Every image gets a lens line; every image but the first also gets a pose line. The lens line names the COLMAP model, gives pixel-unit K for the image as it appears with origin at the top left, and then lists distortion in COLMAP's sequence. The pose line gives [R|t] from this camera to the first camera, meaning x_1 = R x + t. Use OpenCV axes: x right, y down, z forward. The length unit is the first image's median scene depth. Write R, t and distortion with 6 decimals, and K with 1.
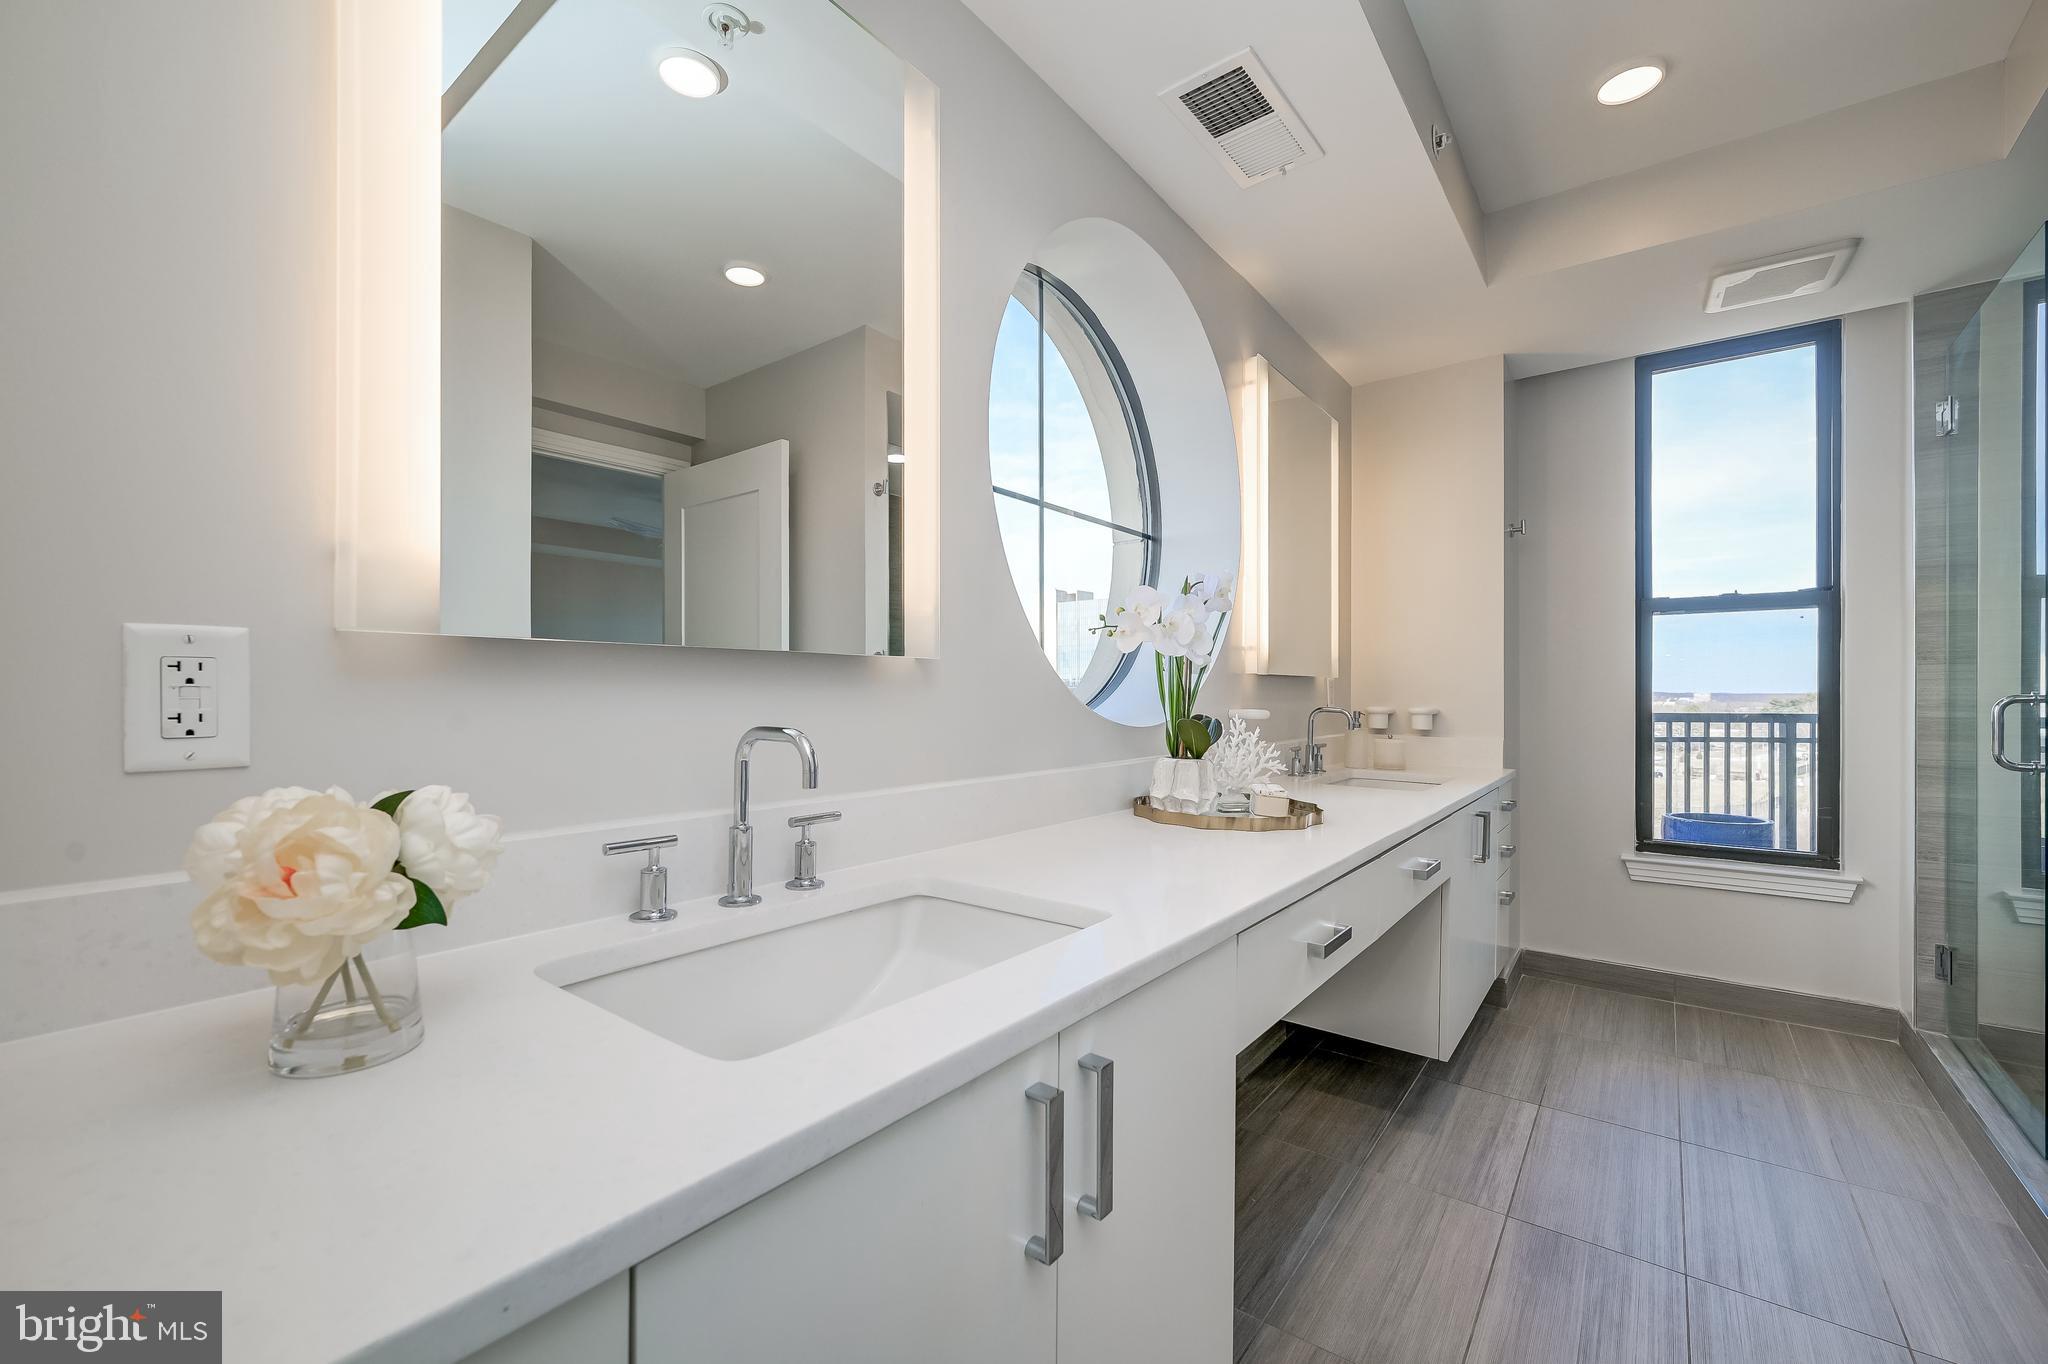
lens RADIAL K [[829.9, 0, 1049.0], [0, 829.9, 693.2], [0, 0, 1]] dist [-0.002399, -0.000322]
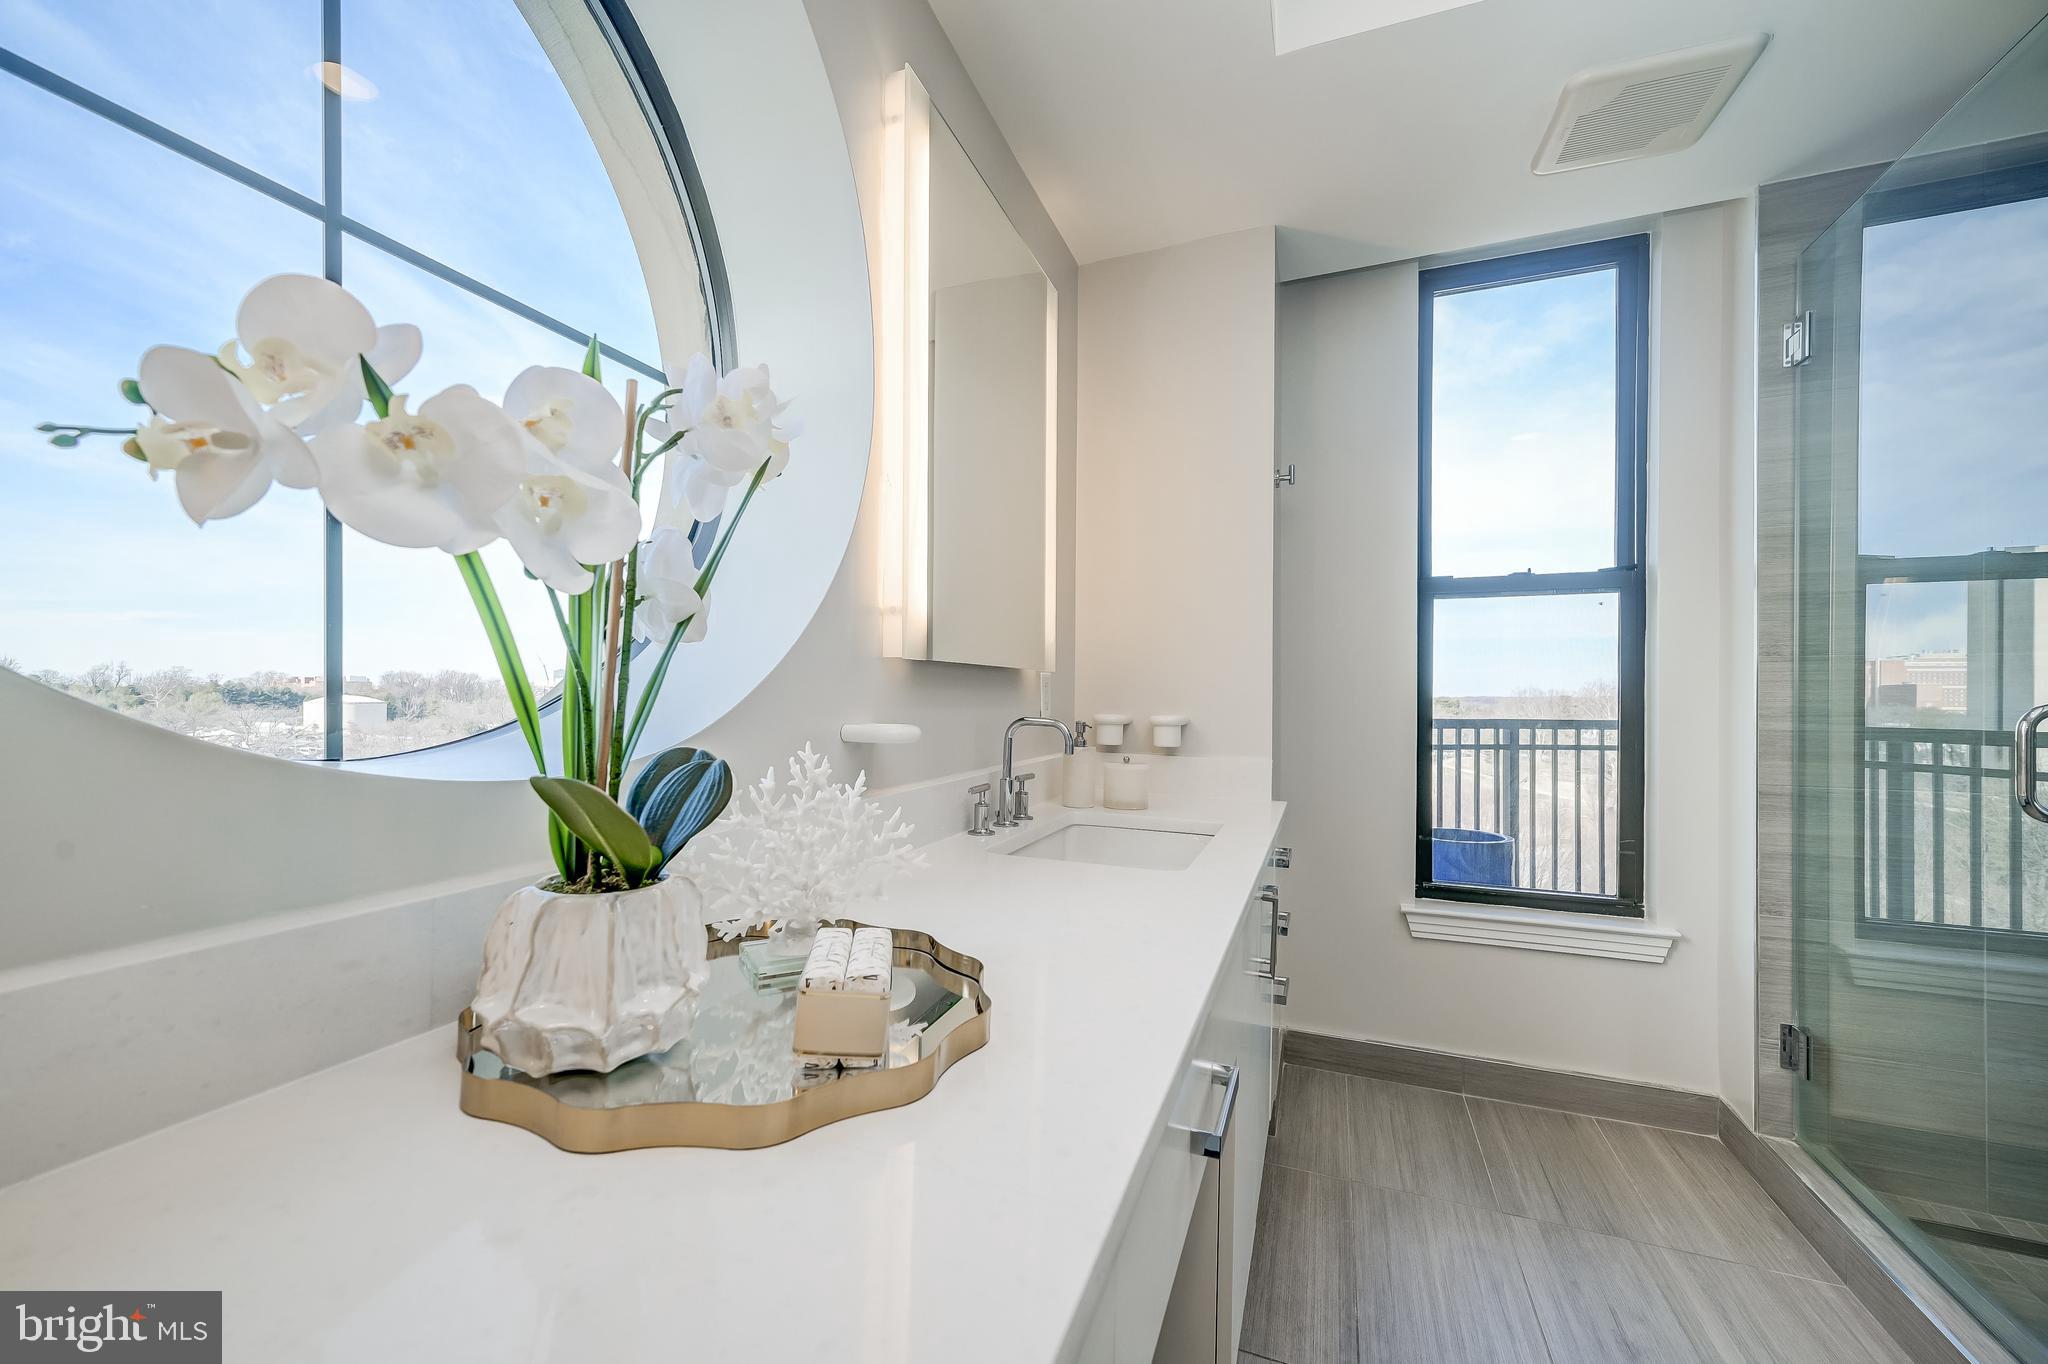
lens RADIAL K [[829.9, 0, 1049.0], [0, 829.9, 693.2], [0, 0, 1]] dist [-0.002399, -0.000322]
pose [[0.953950, 0.006474, 0.299897, 0.178888], [-0.006193, 0.999979, -0.001889, 0.000186], [-0.299903, -0.000055, 0.953970, 0.452332]]
